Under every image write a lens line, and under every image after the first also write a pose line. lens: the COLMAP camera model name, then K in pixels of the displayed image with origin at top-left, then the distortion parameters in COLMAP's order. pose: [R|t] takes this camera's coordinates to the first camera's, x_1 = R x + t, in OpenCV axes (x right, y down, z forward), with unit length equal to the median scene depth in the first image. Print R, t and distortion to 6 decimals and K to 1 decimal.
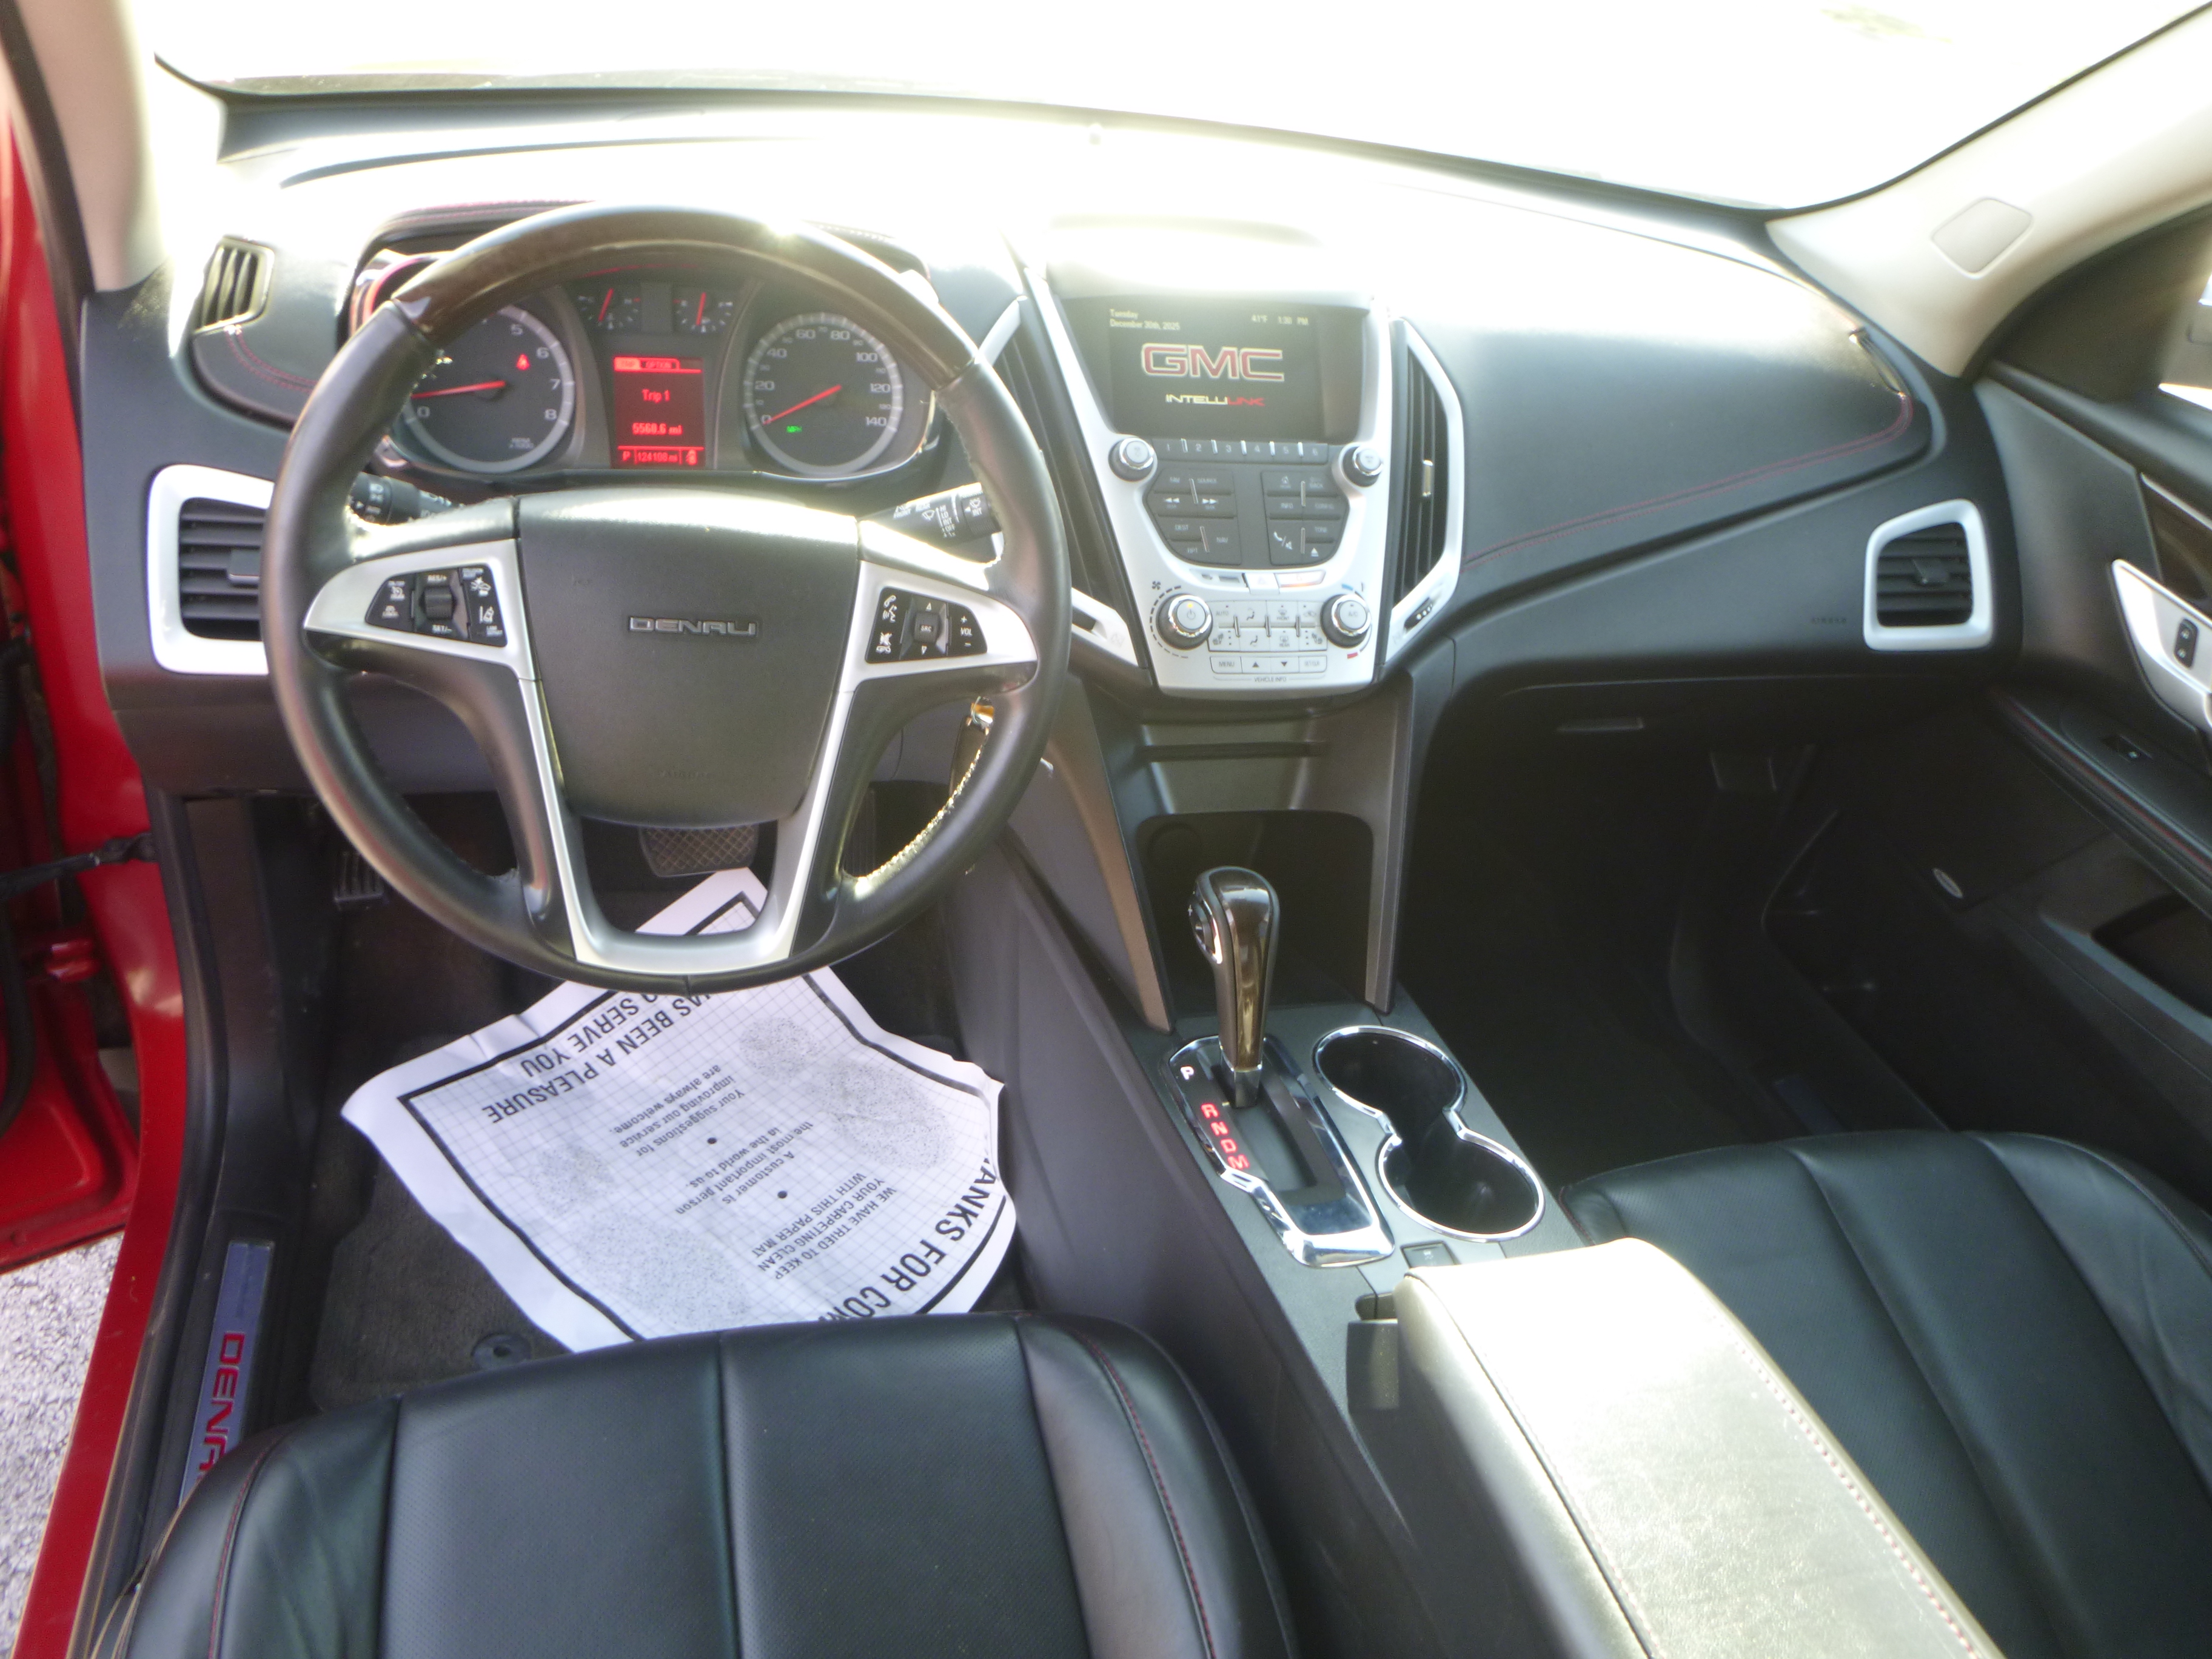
lens RADIAL K [[1655.4, 0, 1106.0], [0, 1655.4, 829.5], [0, 0, 1]] dist [-0.032688, -0.004271]
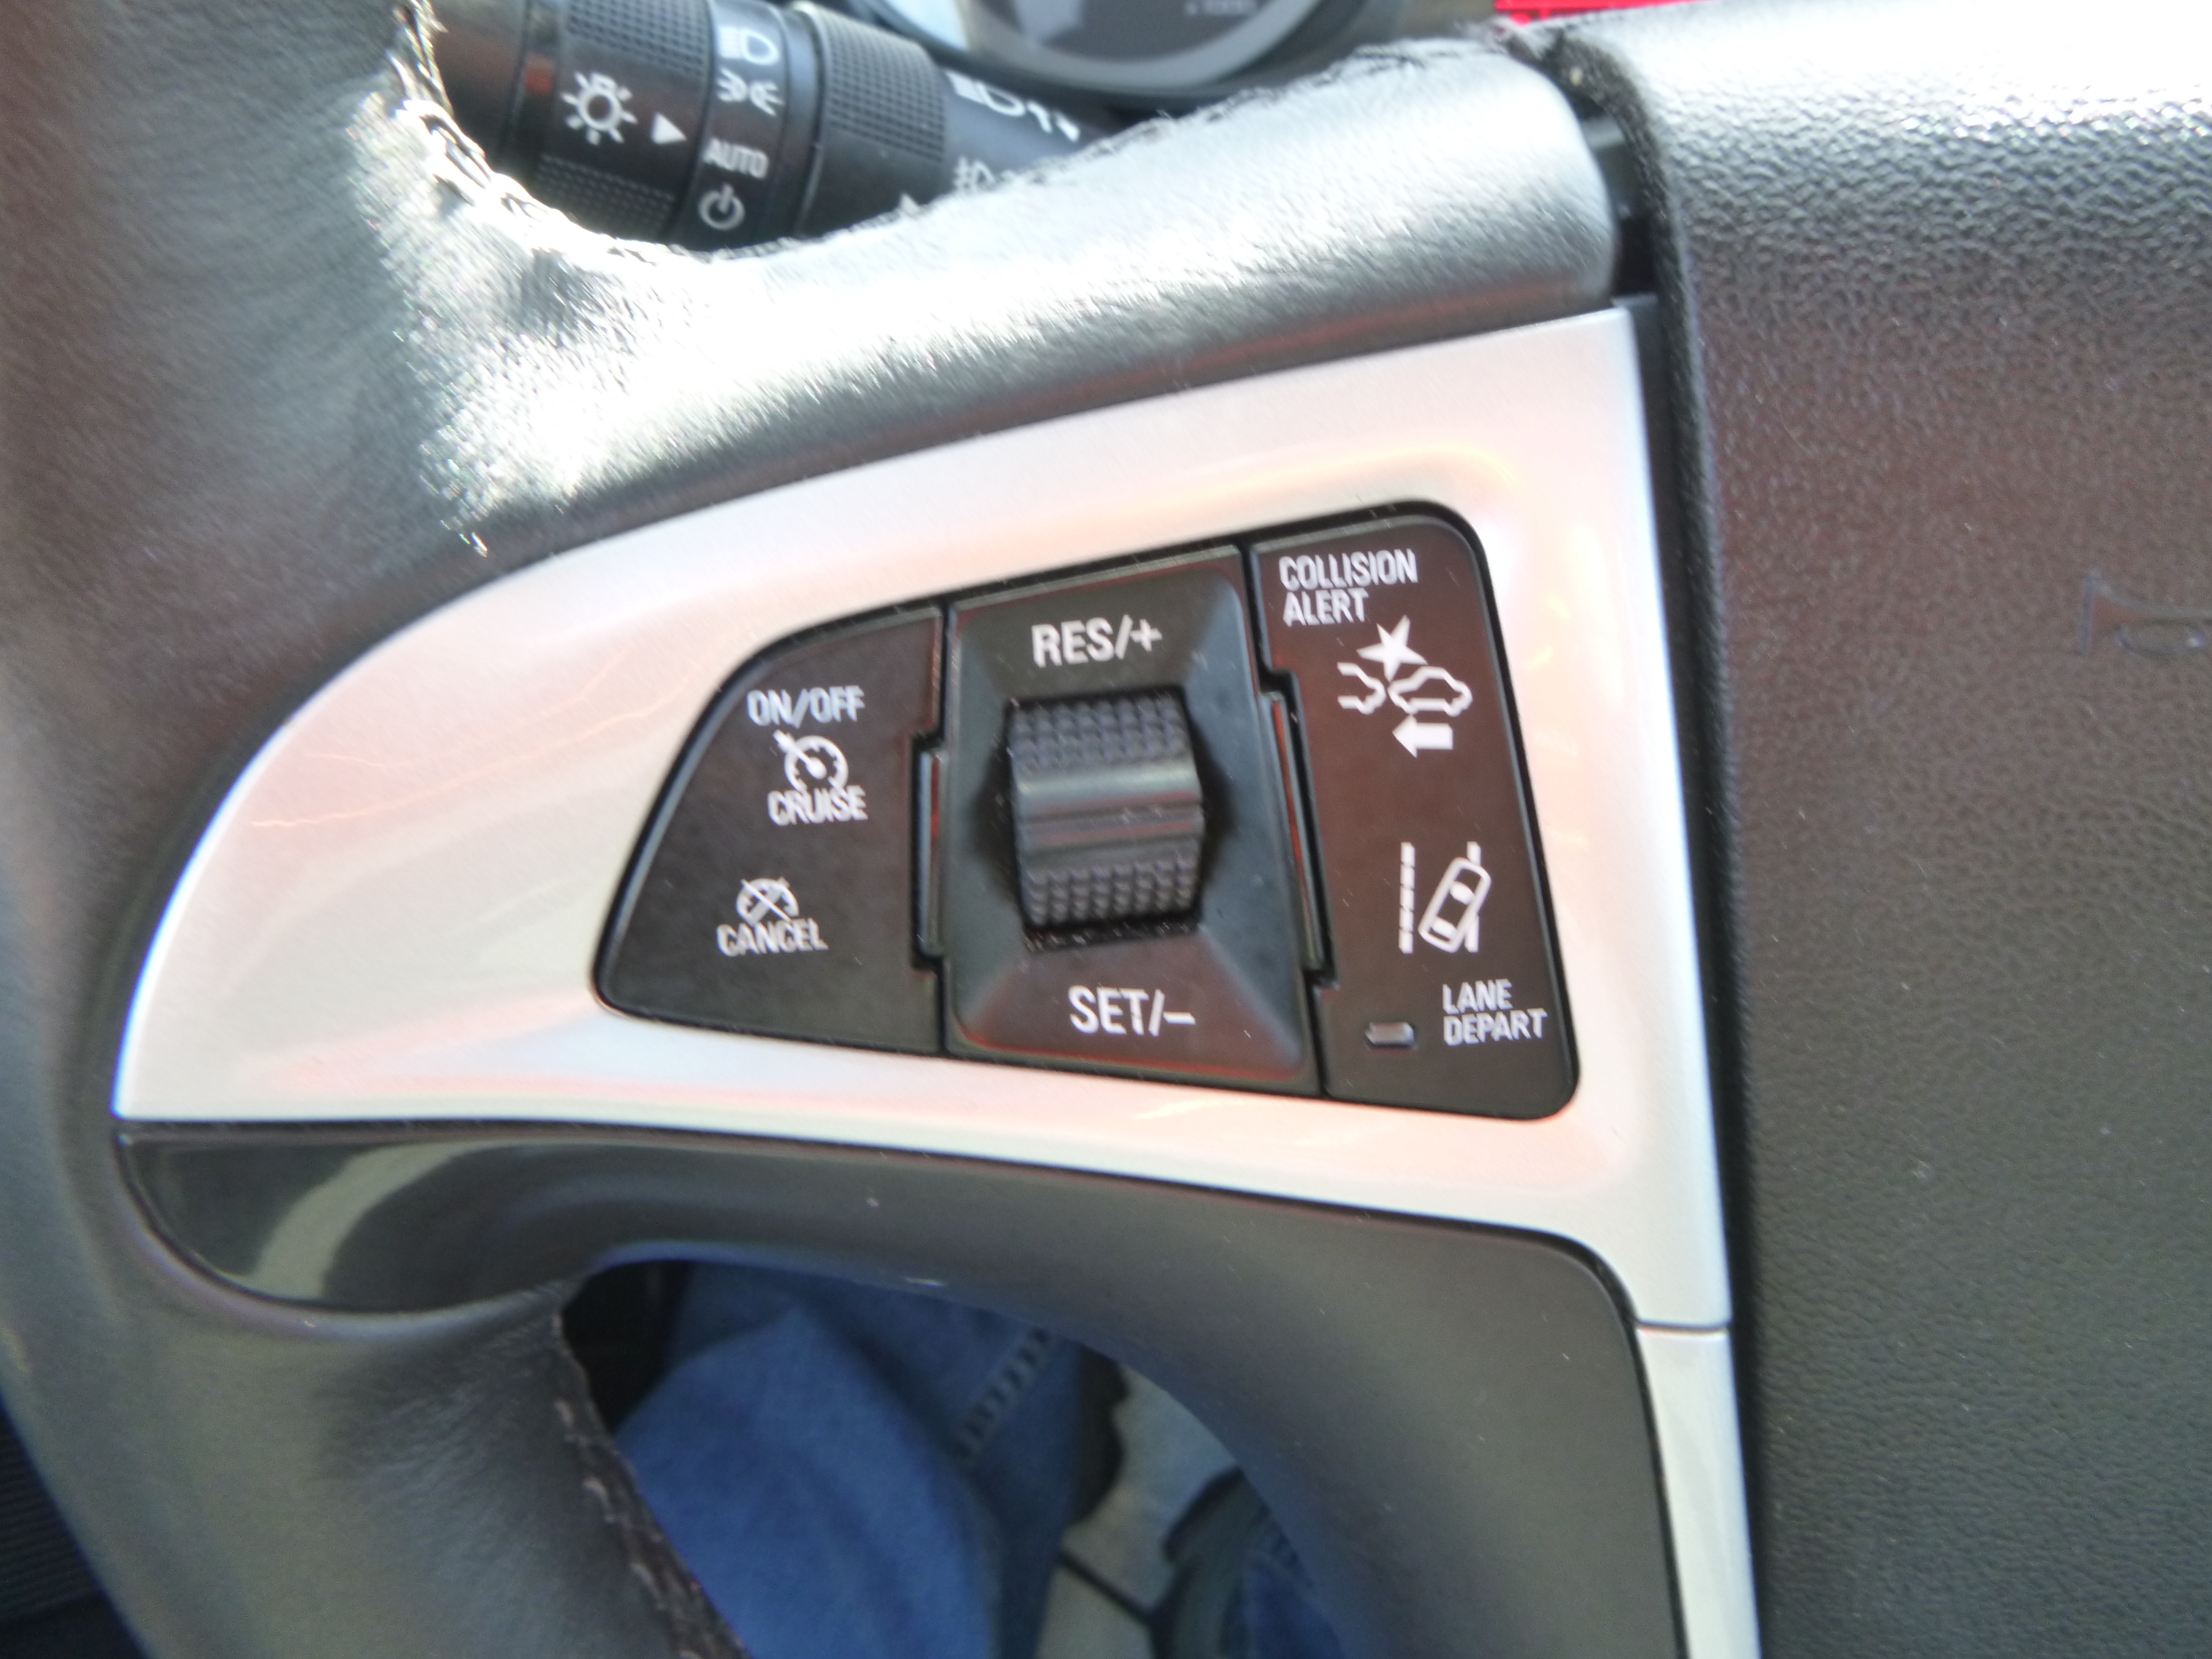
lens RADIAL K [[1727.4, 0, 1132.0], [0, 1727.4, 784.4], [0, 0, 1]] dist [-0.001697, -0.001662]
pose [[0.960565, 0.050920, -0.273352, -0.265183], [-0.016558, 0.991819, 0.126572, -0.114648], [0.277561, -0.117054, 0.953550, 0.629785]]
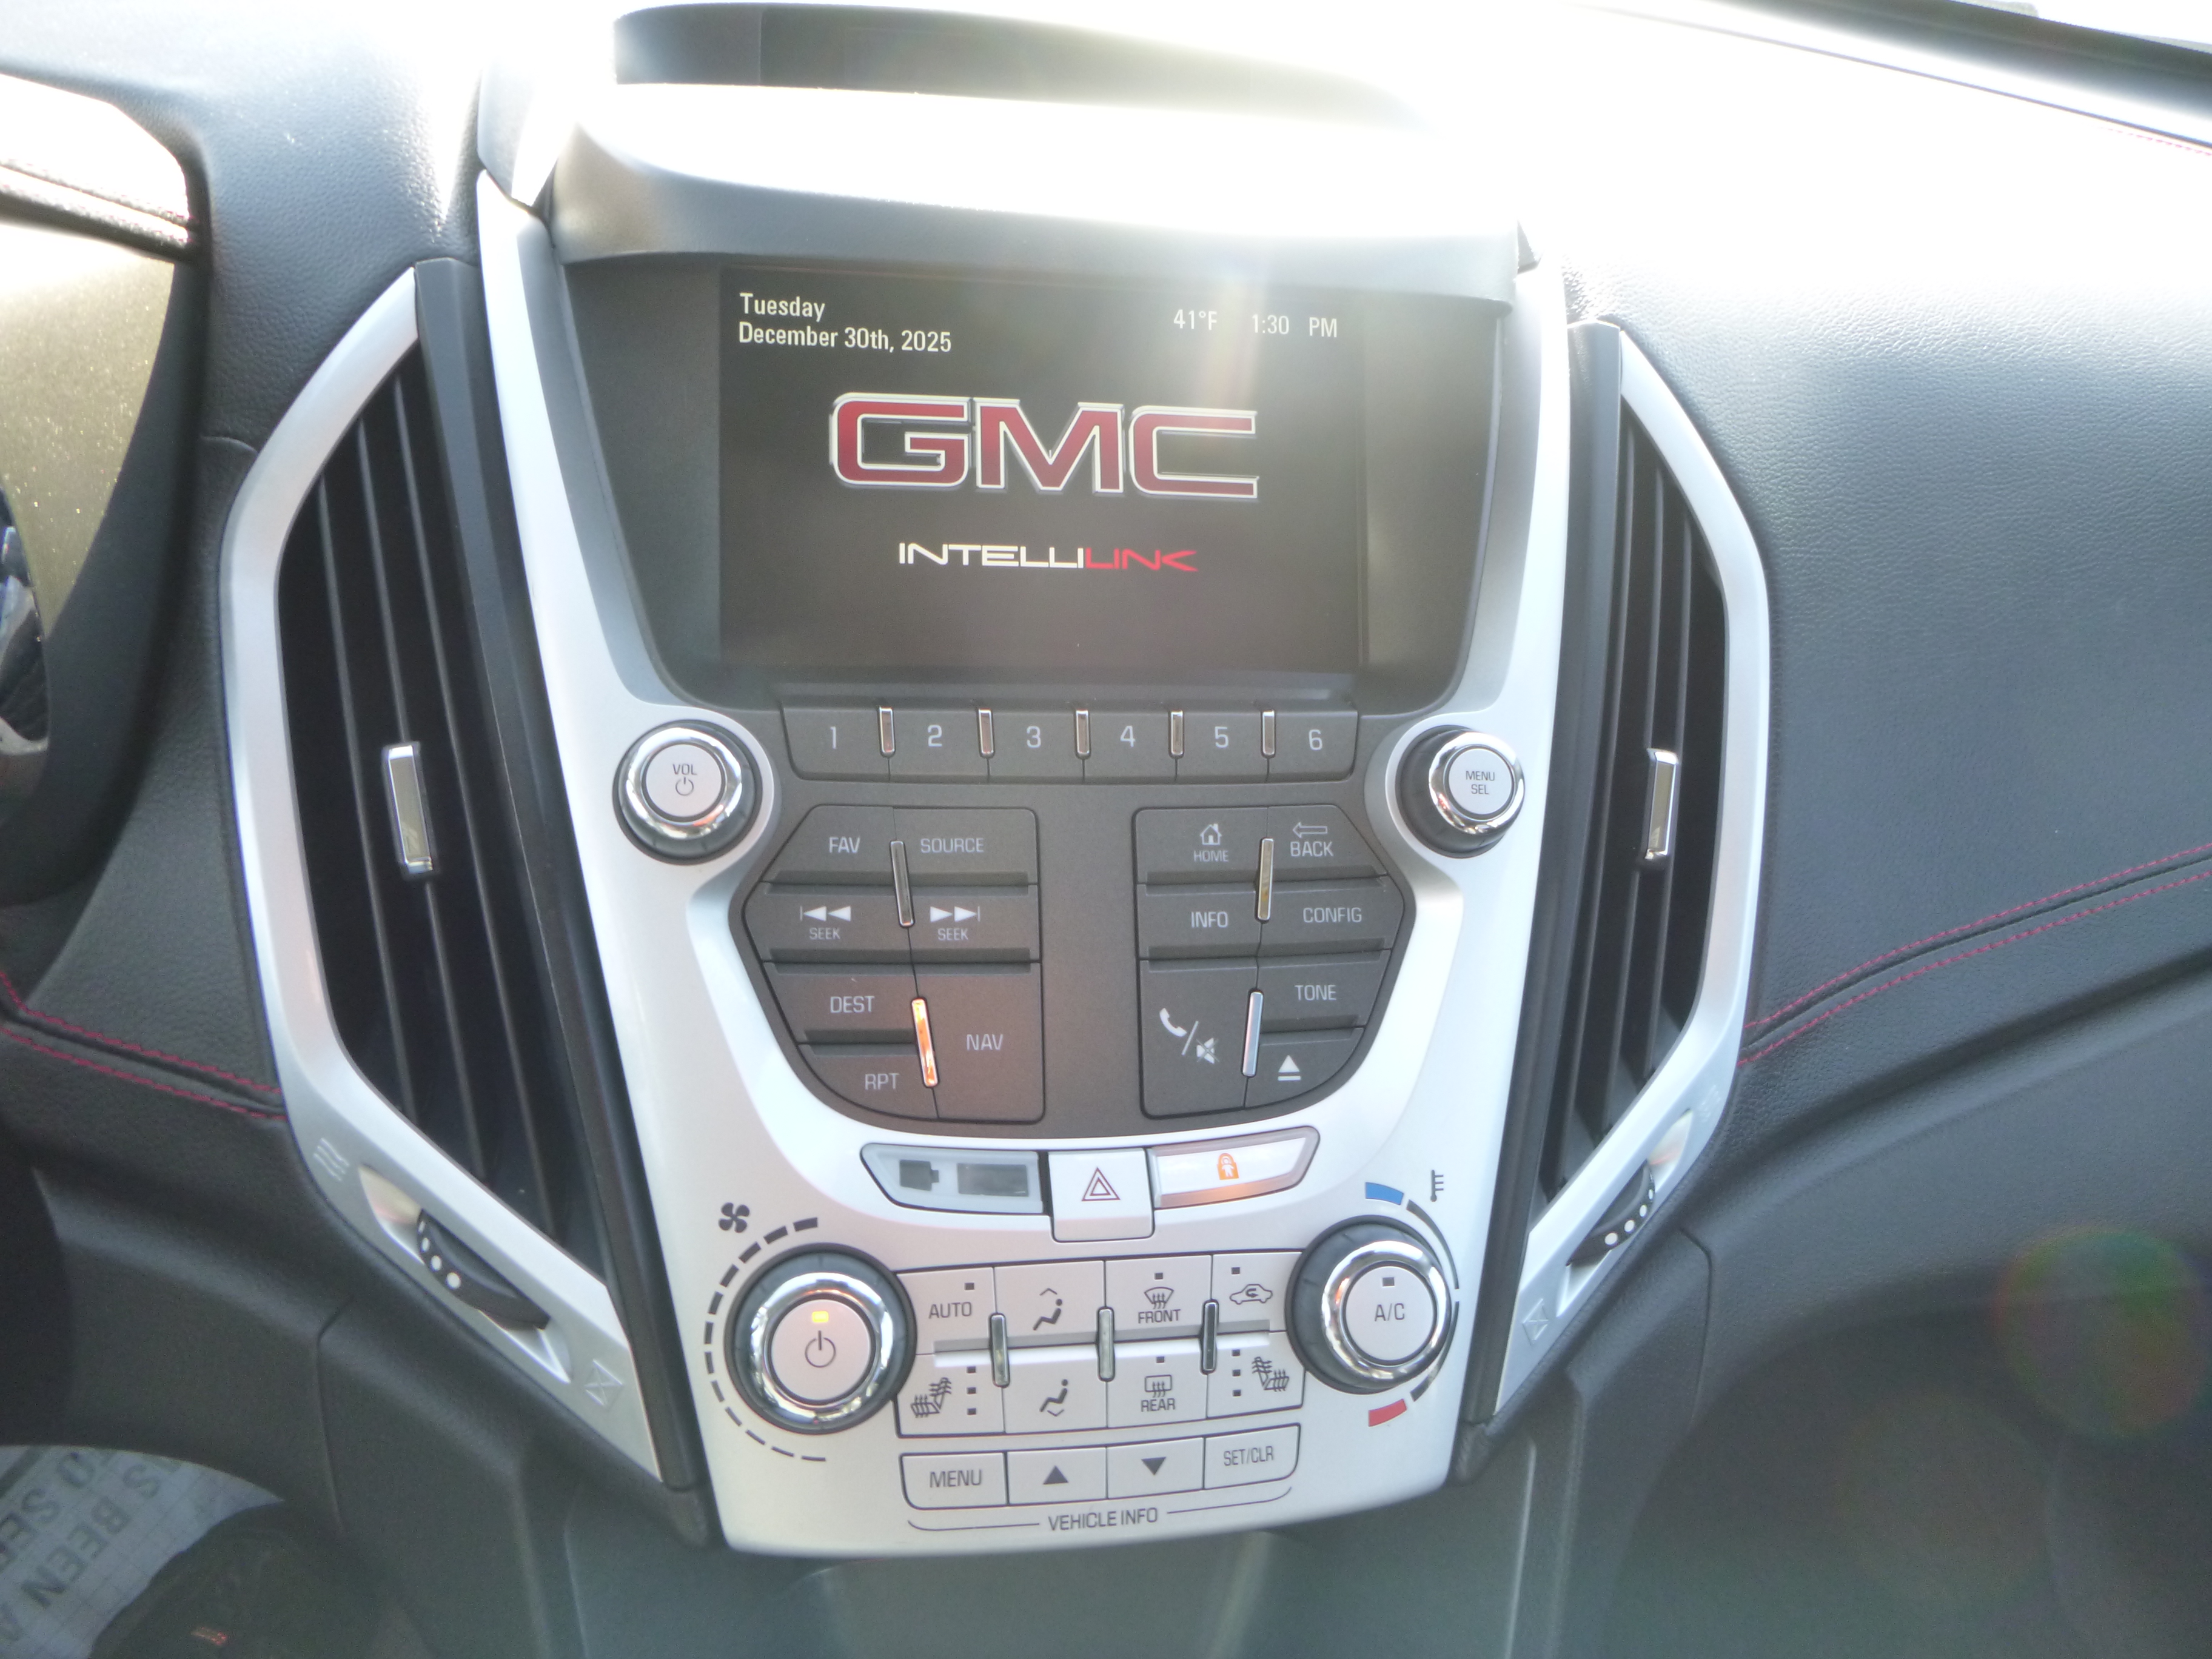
lens RADIAL K [[1655.4, 0, 1106.0], [0, 1655.4, 829.5], [0, 0, 1]] dist [-0.032688, -0.004271]
pose [[0.992986, 0.045608, -0.109079, 0.128510], [-0.041781, 0.998437, 0.037124, -0.233111], [0.110602, -0.032306, 0.993340, 0.704237]]
